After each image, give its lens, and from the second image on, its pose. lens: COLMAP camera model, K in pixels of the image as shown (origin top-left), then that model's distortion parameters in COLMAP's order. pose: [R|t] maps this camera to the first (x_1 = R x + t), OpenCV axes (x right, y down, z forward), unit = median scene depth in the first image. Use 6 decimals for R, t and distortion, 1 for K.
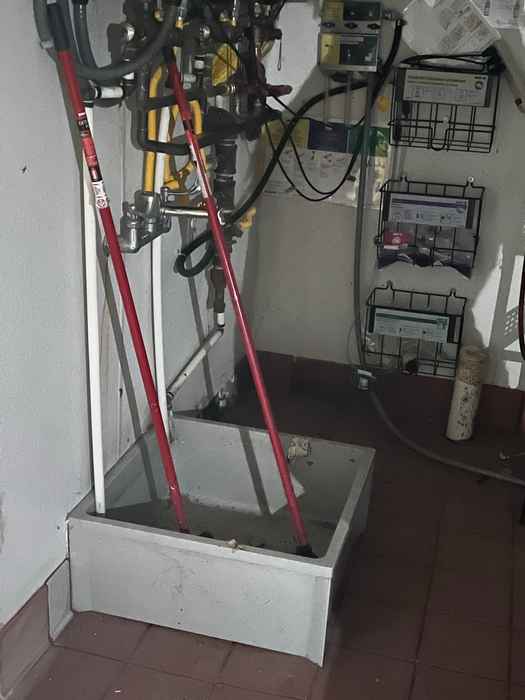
lens RADIAL K [[873.2, 0, 262.5], [0, 873.2, 350.0], [0, 0, 1]] dist [0.007559, -0.011406]
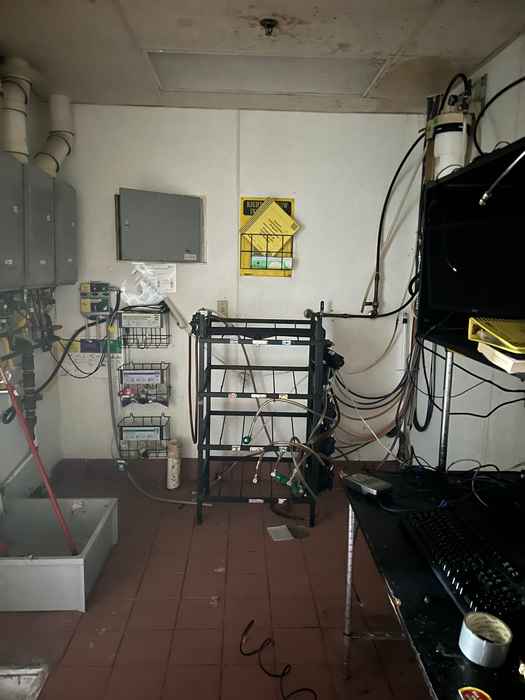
lens RADIAL K [[517.8, 0, 262.5], [0, 517.8, 350.0], [0, 0, 1]] dist [0.068442, -0.001864]
pose [[0.957656, -0.085579, 0.274904, 0.126576], [0.139700, 0.972993, -0.183762, 0.044465], [-0.251753, 0.214385, 0.943748, -0.248829]]
